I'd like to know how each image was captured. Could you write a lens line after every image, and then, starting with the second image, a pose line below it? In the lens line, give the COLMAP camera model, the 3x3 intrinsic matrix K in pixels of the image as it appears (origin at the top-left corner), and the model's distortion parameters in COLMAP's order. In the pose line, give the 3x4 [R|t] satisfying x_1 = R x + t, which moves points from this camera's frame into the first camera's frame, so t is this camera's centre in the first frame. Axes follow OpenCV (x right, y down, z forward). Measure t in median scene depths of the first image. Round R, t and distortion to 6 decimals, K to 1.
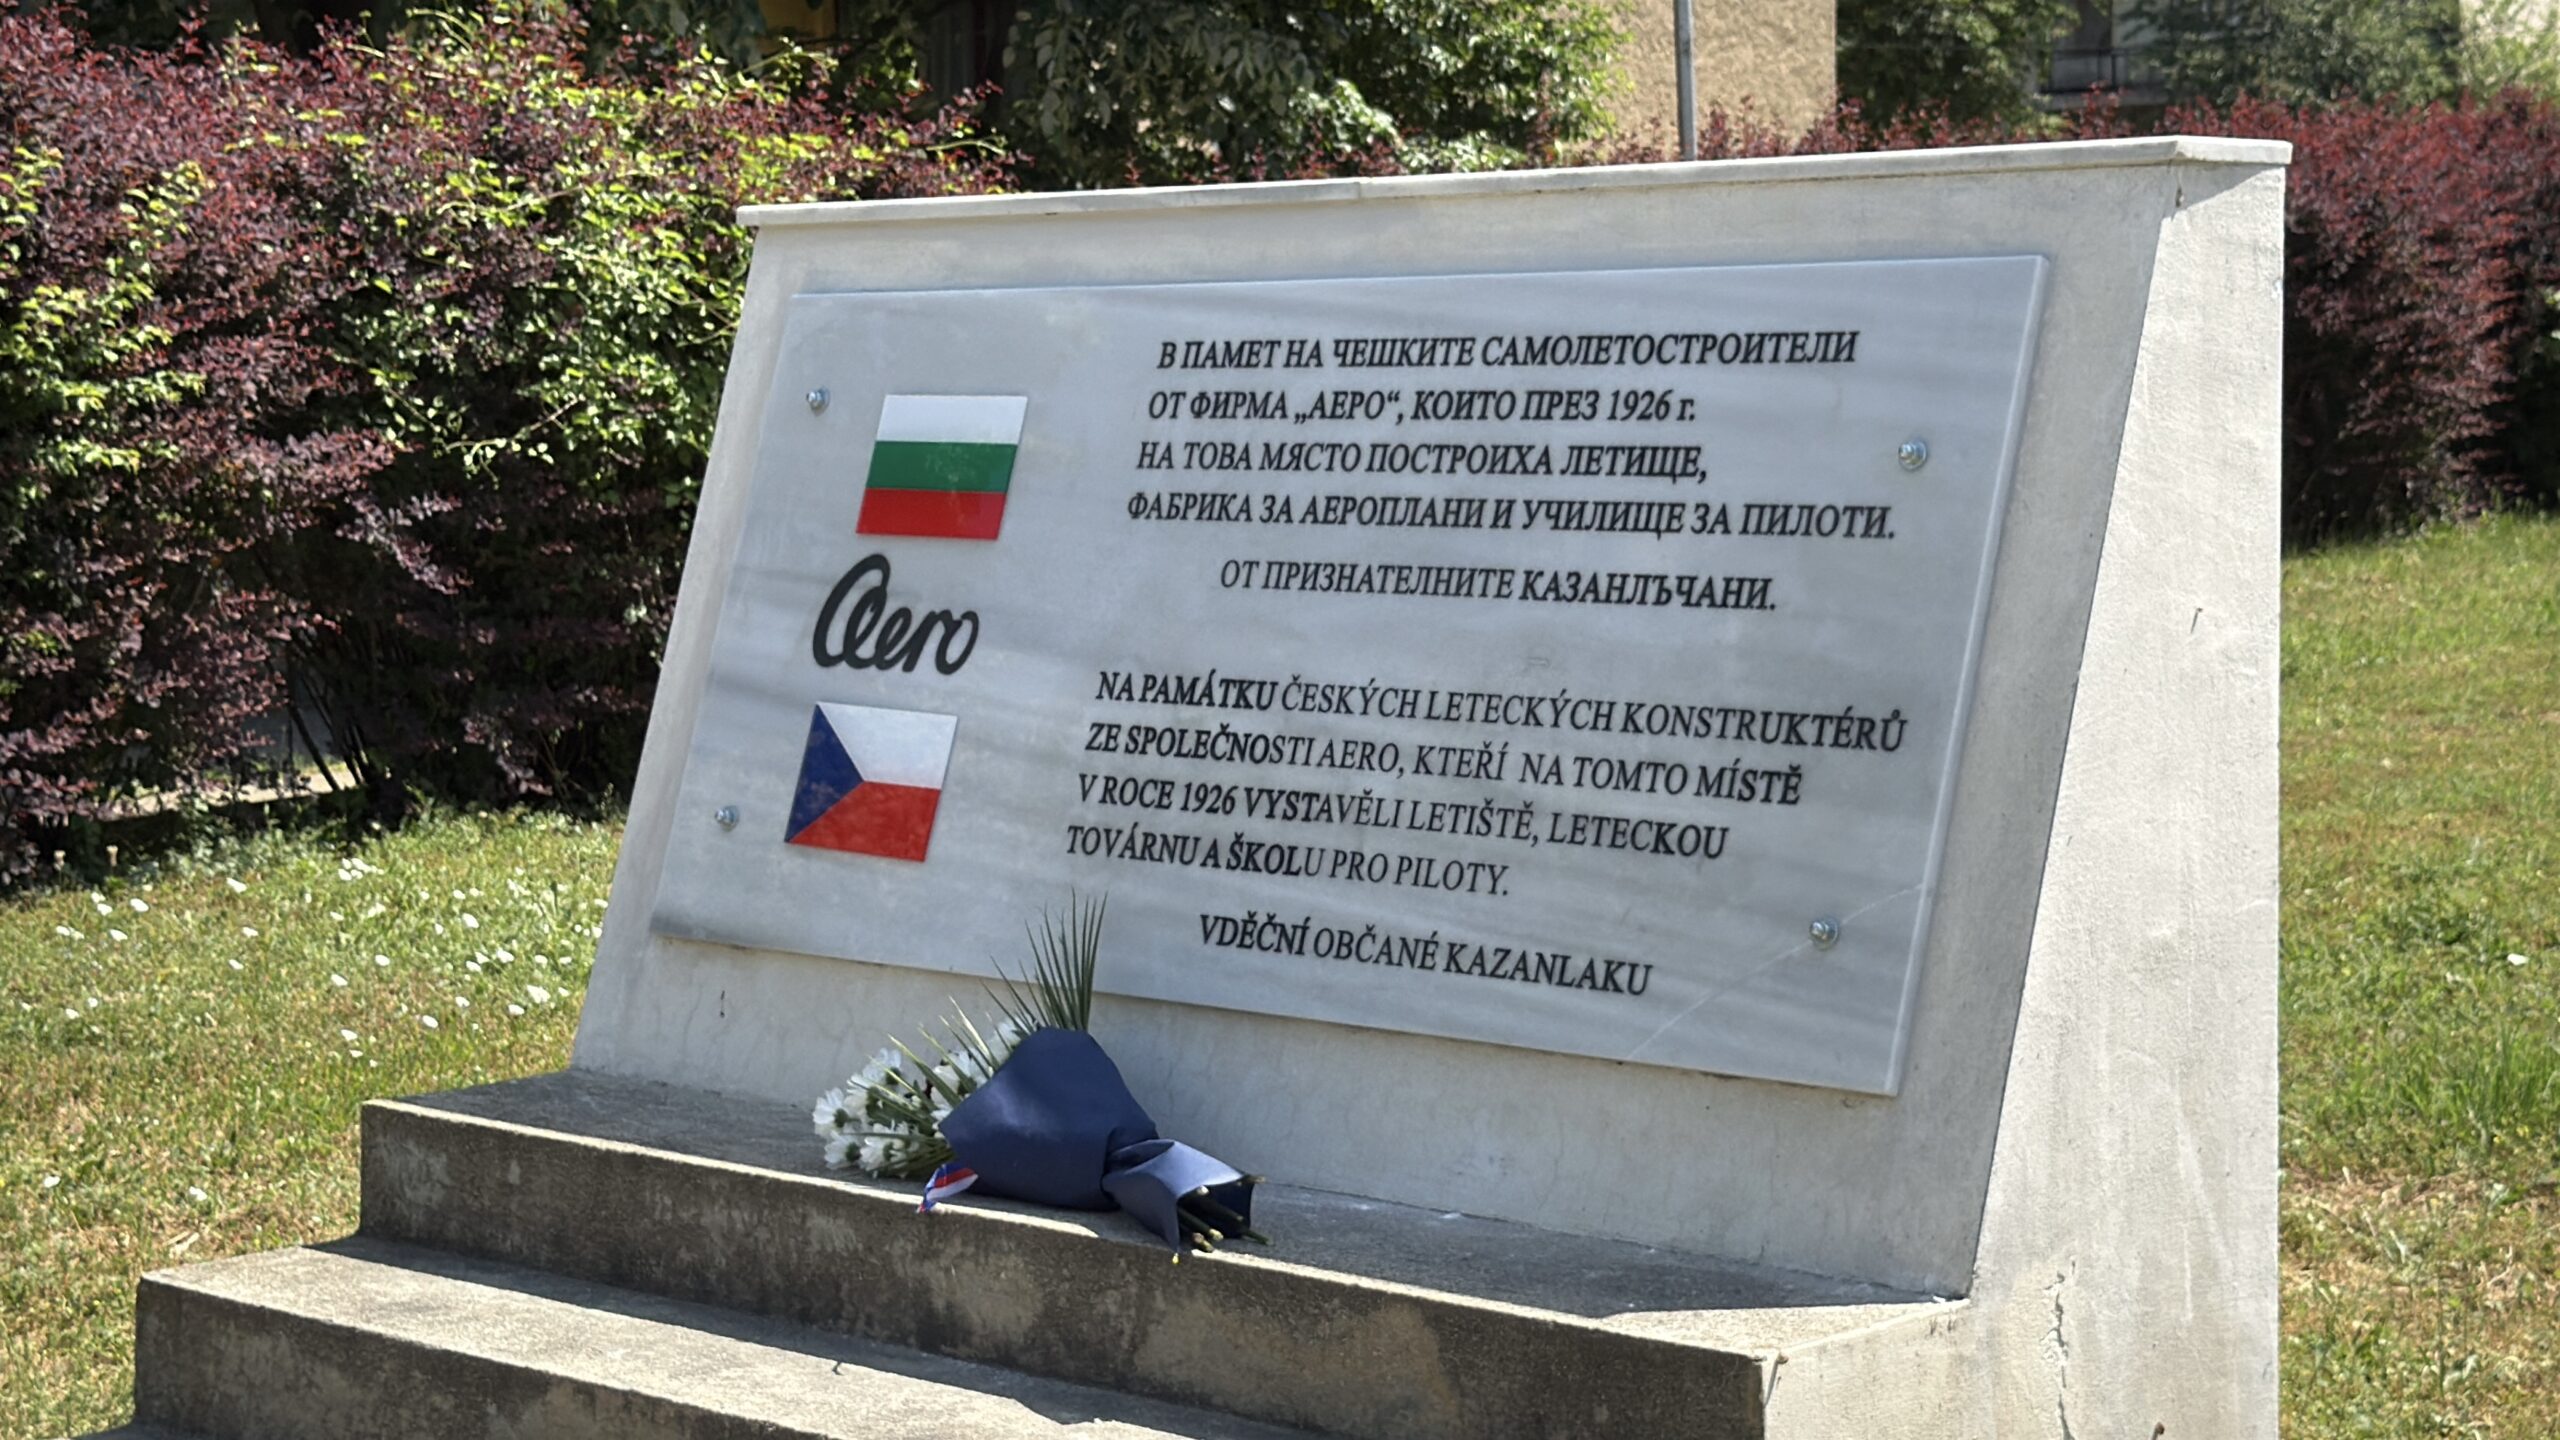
lens RADIAL K [[4416.6, 0, 1254.5], [0, 4416.6, 732.2], [0, 0, 1]] dist [0.146555, 0.040009]
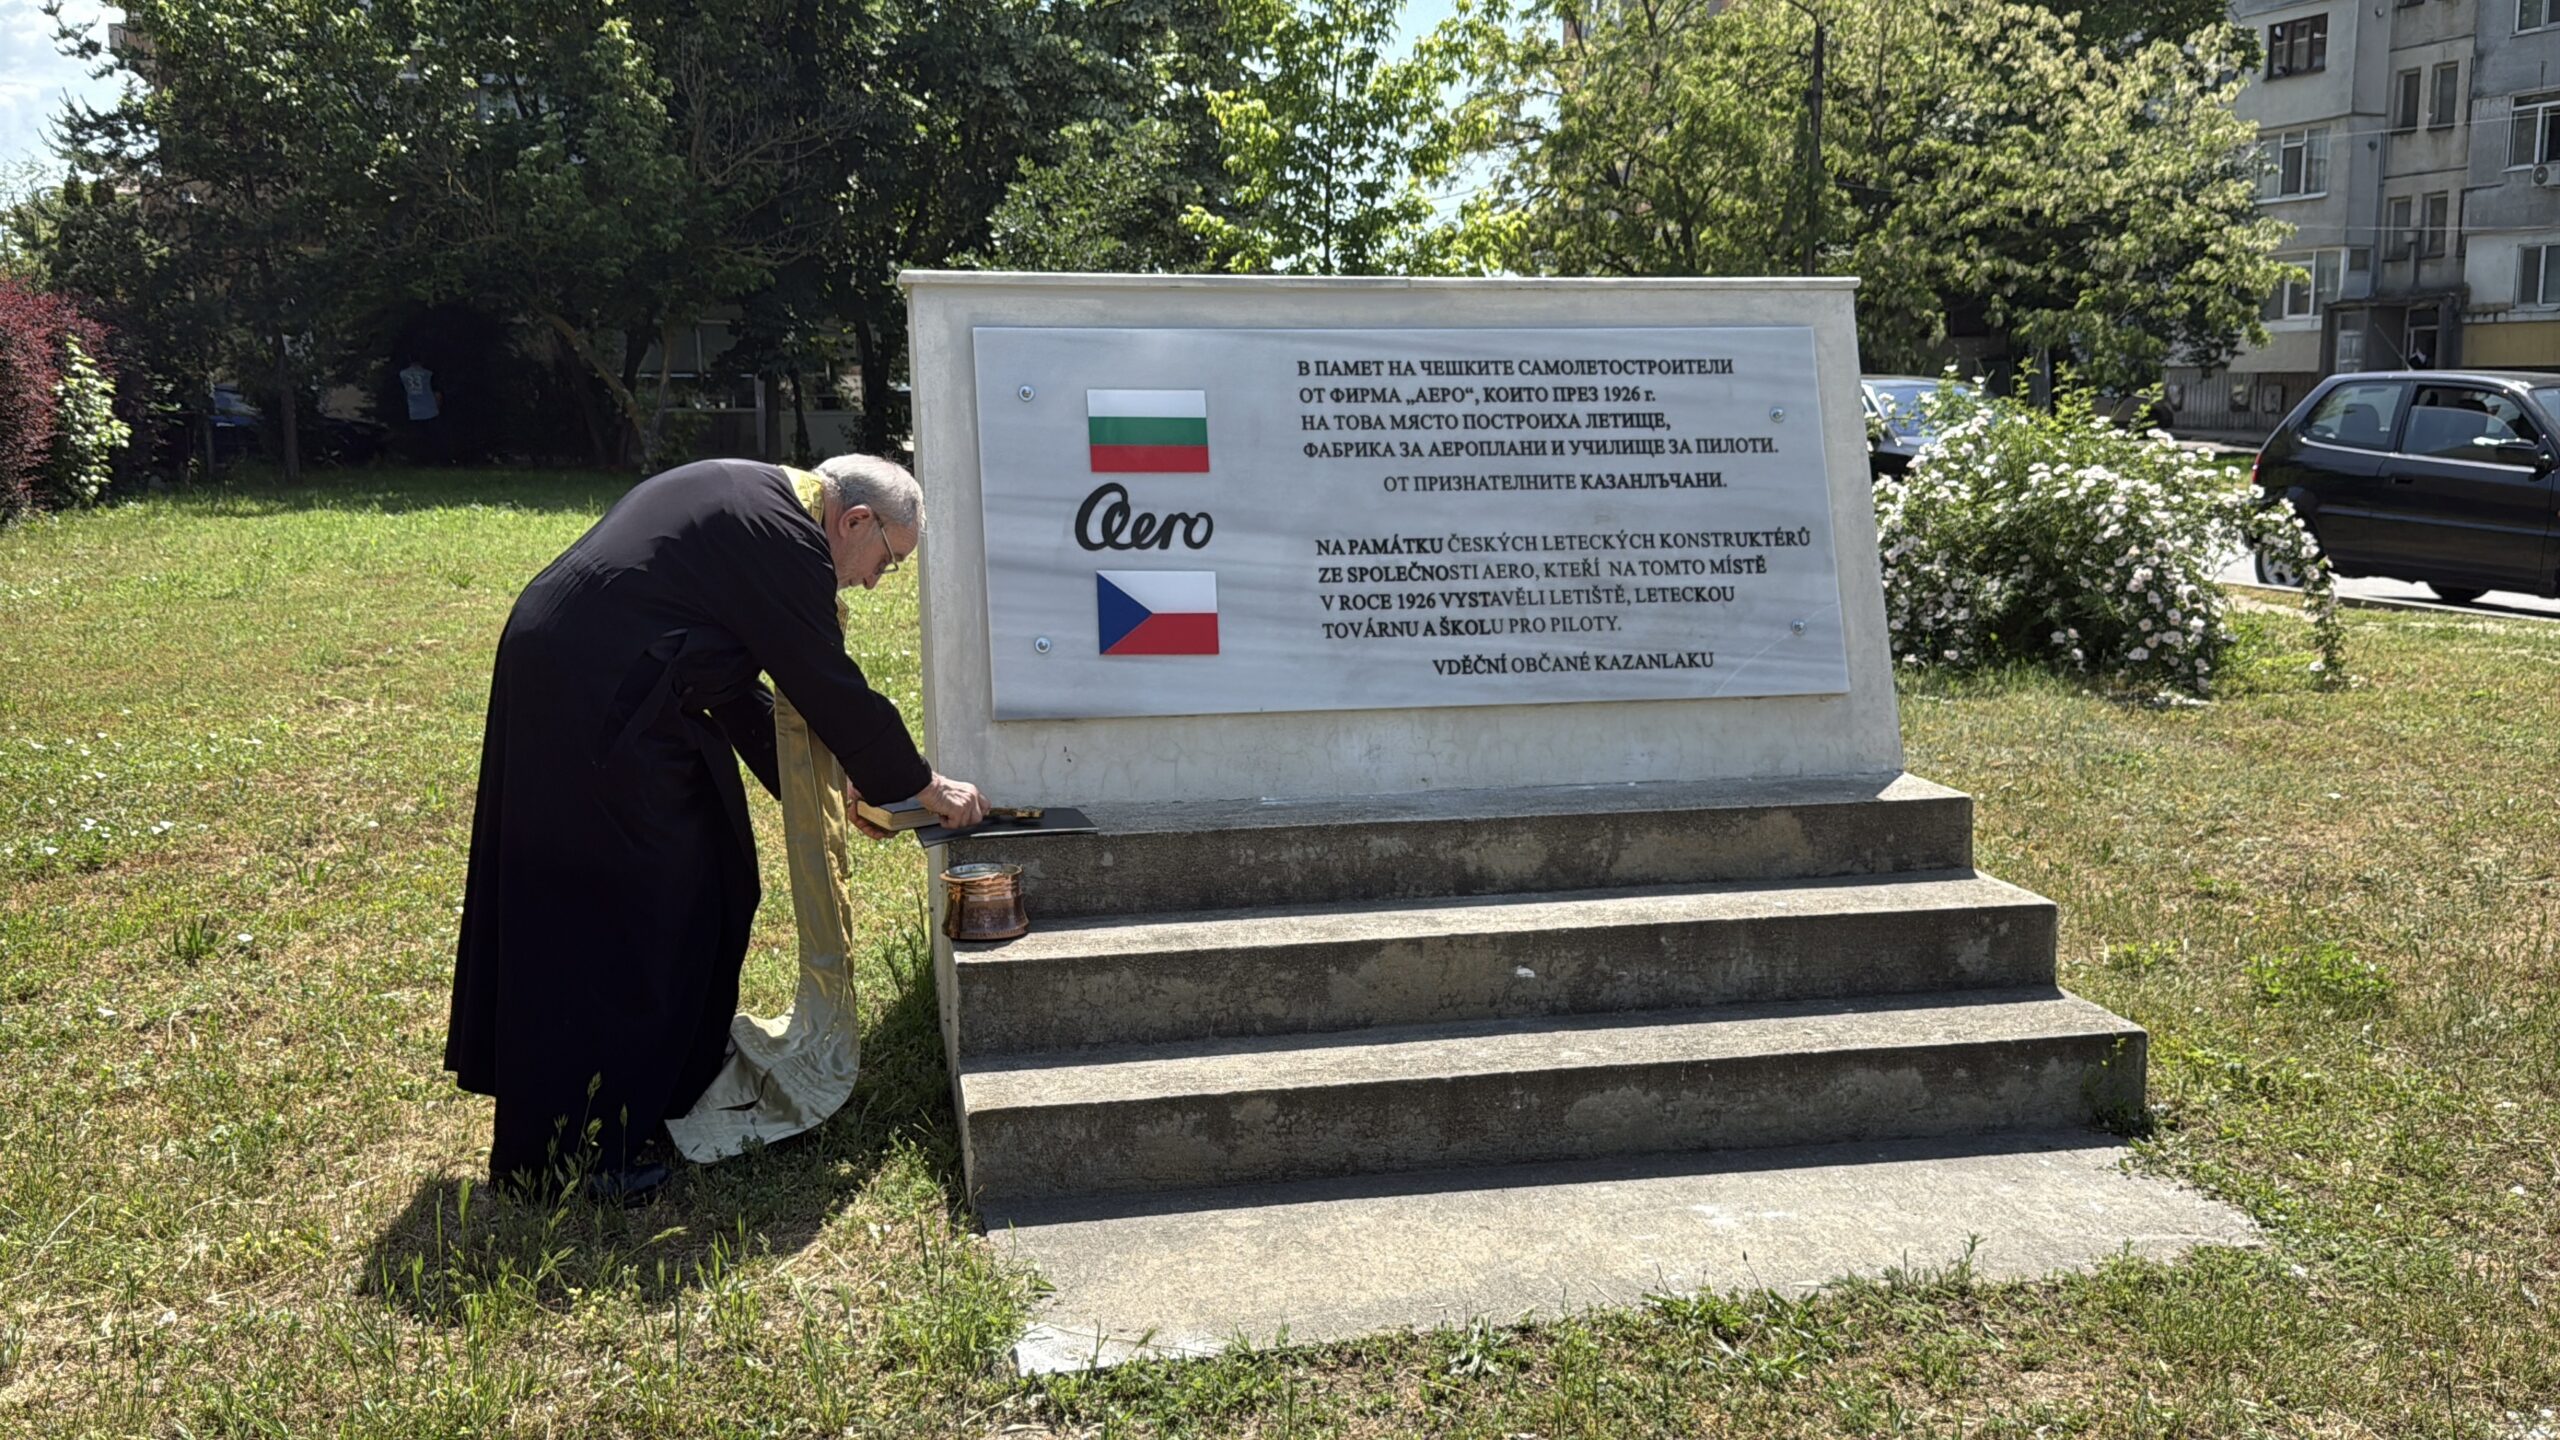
lens RADIAL K [[2201.8, 0, 1285.5], [0, 2201.8, 736.0], [0, 0, 1]] dist [0.161265, -0.328211]
pose [[0.562264, -0.108552, 0.819802, -0.861283], [0.068709, 0.994052, 0.084500, -0.011848], [-0.824098, 0.008816, 0.566378, 0.520790]]
